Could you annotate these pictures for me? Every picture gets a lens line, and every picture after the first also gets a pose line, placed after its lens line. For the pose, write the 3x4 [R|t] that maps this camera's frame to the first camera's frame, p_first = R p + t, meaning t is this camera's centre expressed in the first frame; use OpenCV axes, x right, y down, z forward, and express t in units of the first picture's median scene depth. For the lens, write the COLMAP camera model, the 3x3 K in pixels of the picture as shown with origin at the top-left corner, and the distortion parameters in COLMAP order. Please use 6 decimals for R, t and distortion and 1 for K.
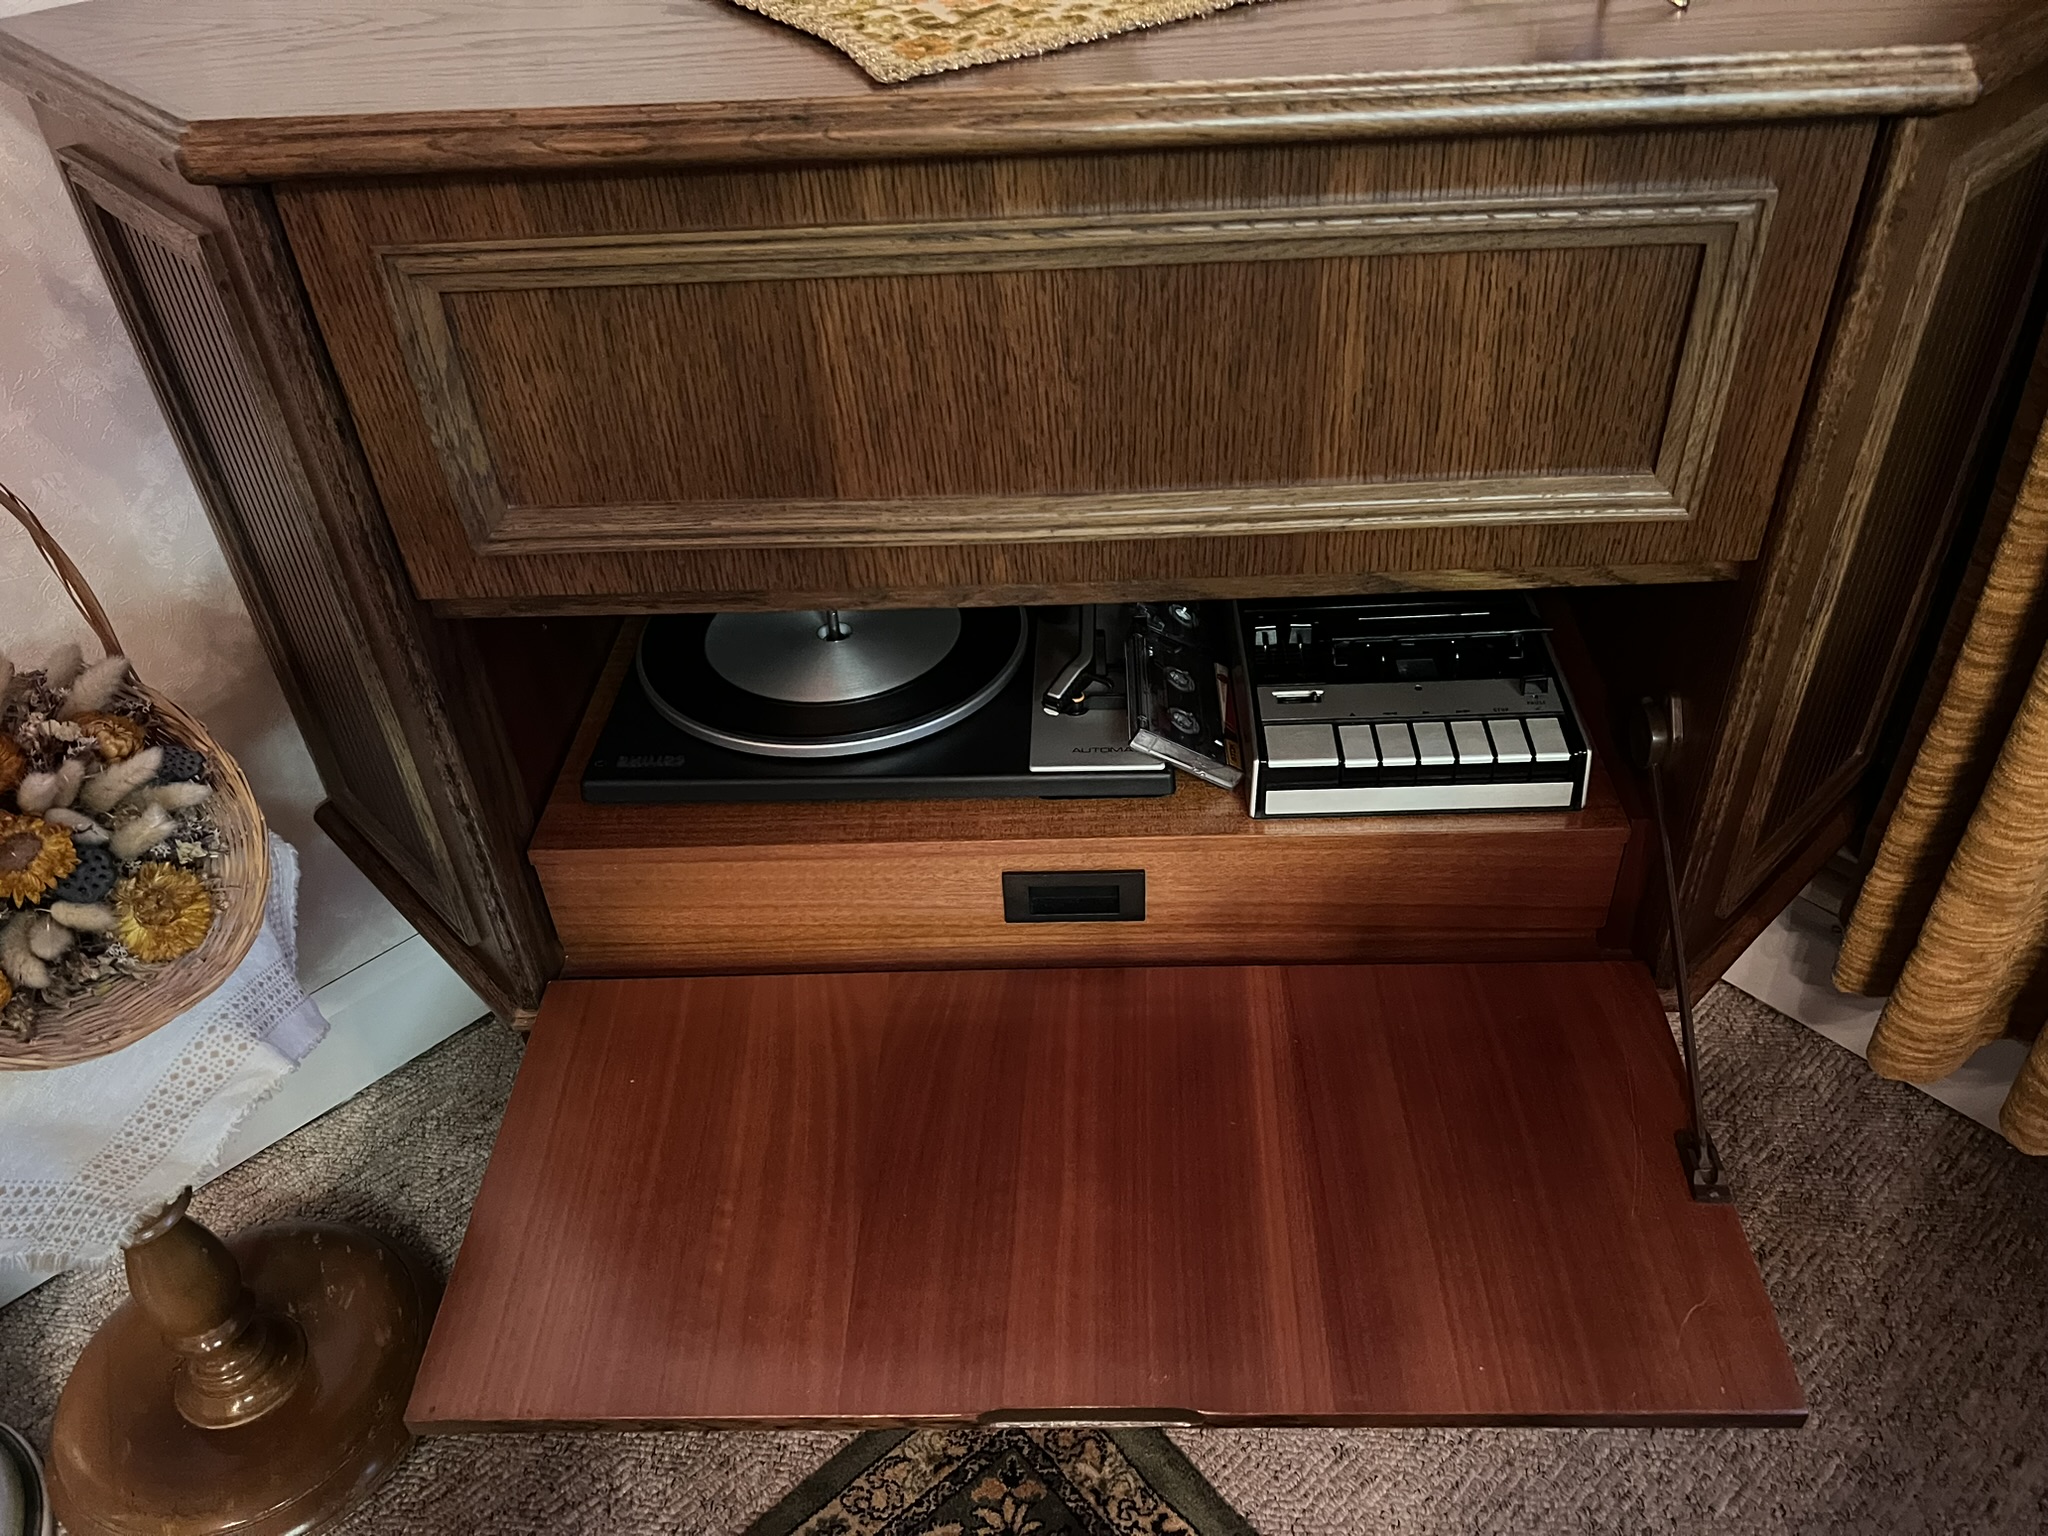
lens RADIAL K [[1536.8, 0, 1033.8], [0, 1536.8, 751.9], [0, 0, 1]] dist [0.054765, -0.068060]
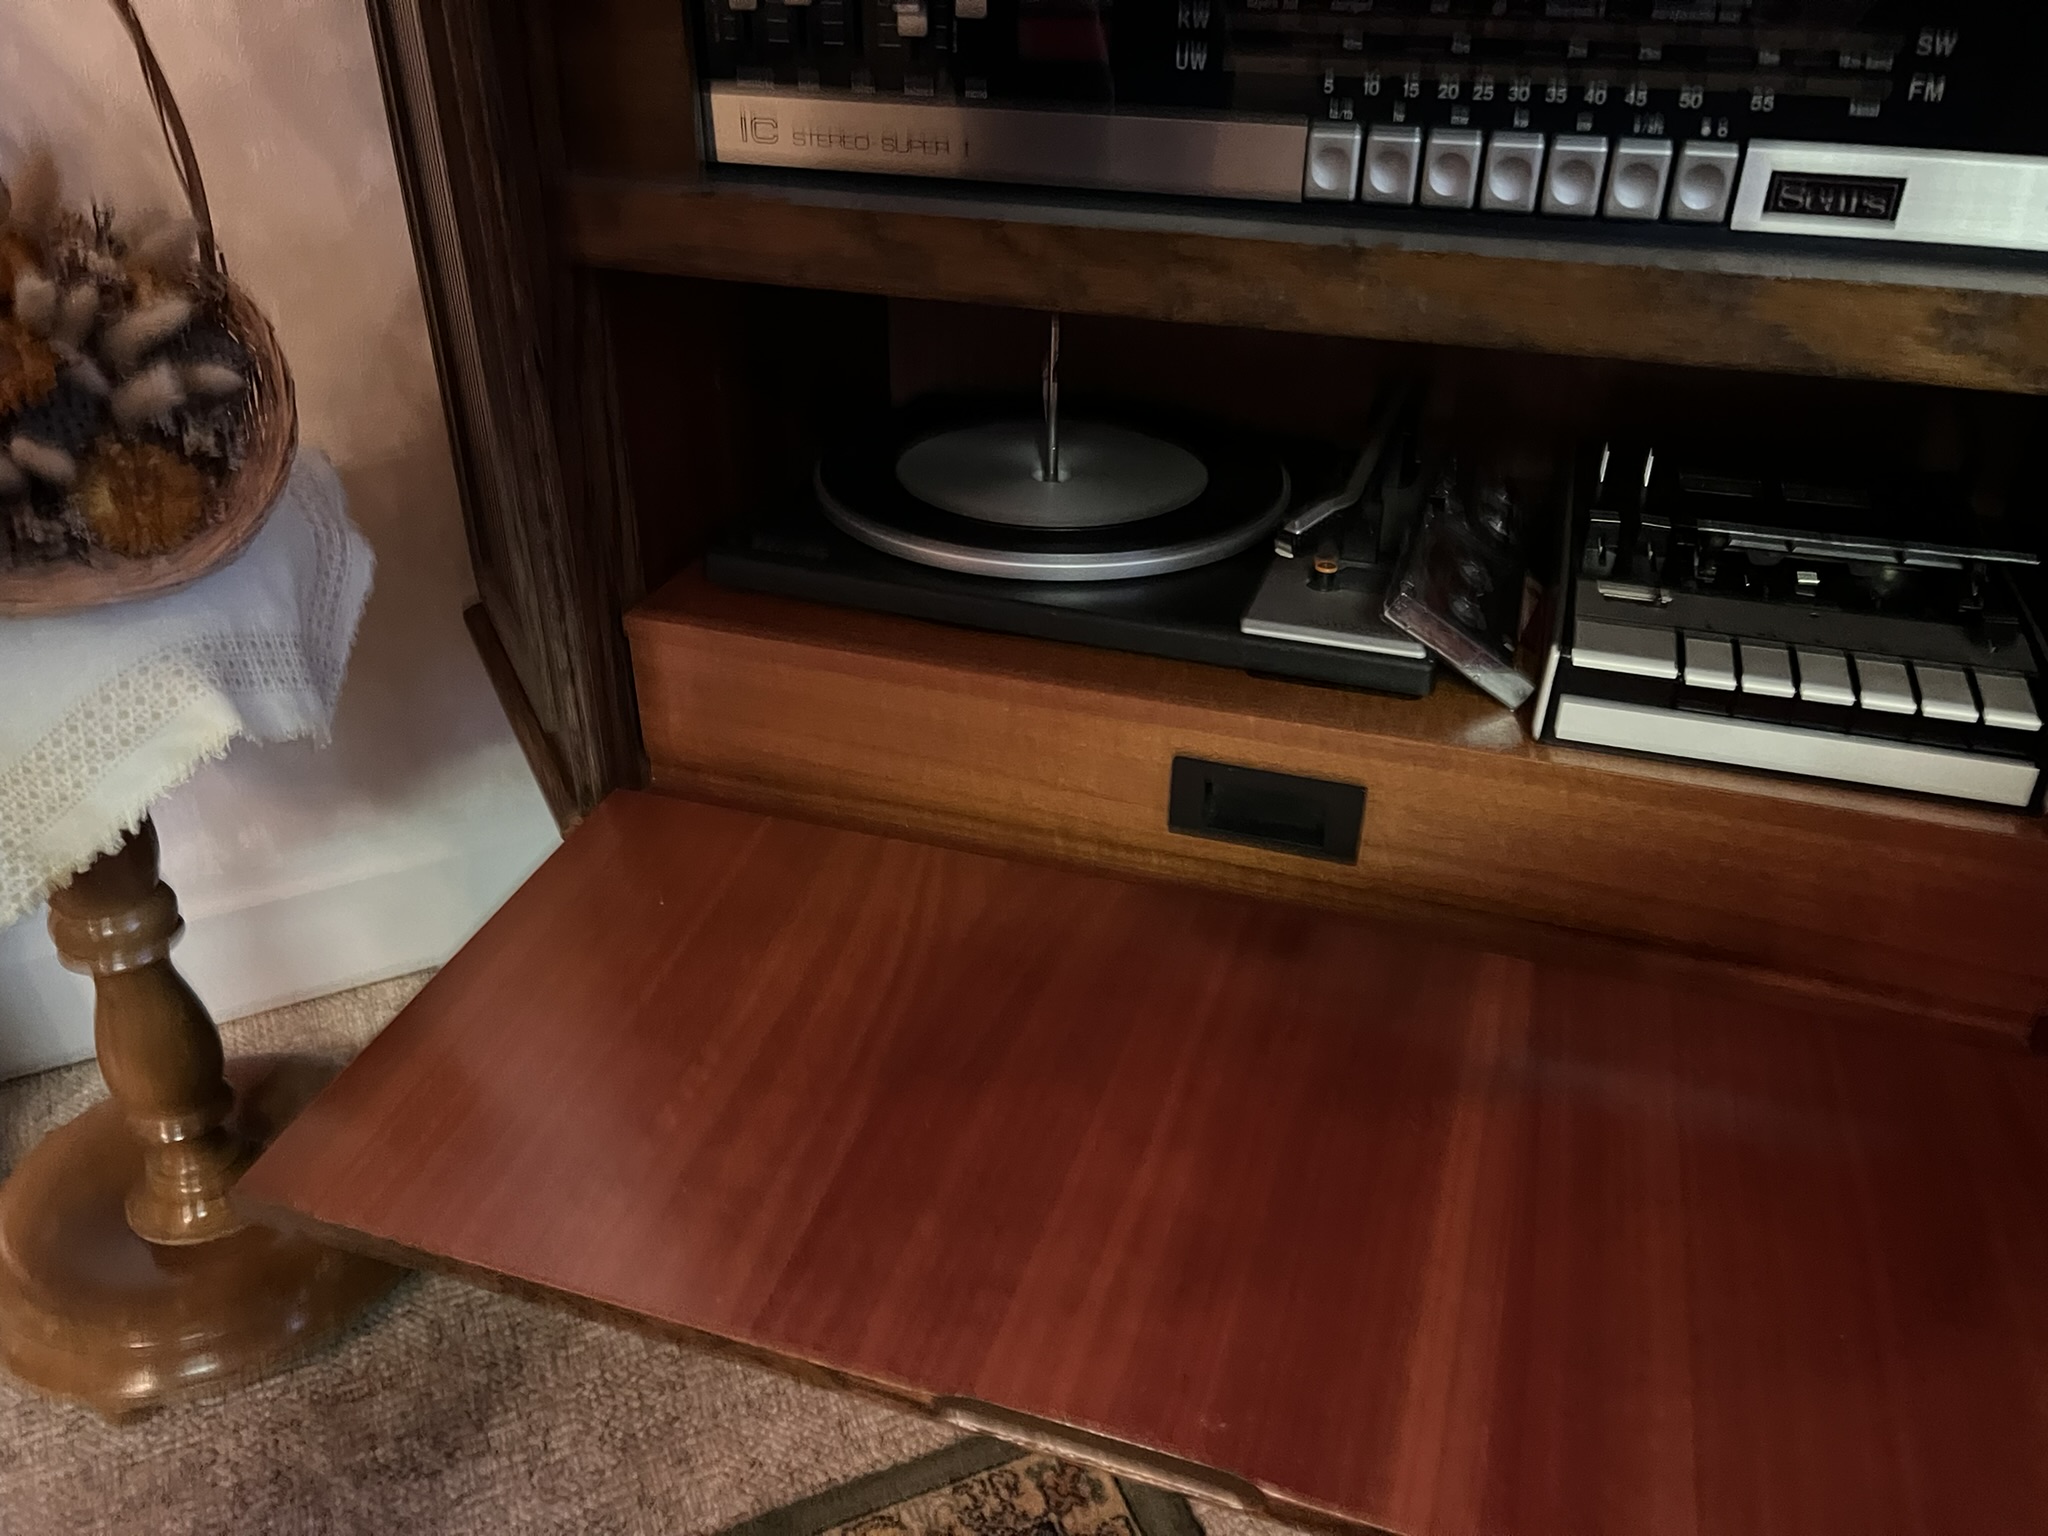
lens RADIAL K [[1536.8, 0, 1020.5], [0, 1536.8, 771.8], [0, 0, 1]] dist [0.054765, -0.068060]
pose [[0.954800, 0.197542, -0.222111, 0.076300], [-0.223051, 0.970060, -0.096084, 0.180518], [0.196481, 0.141283, 0.970275, 0.257364]]
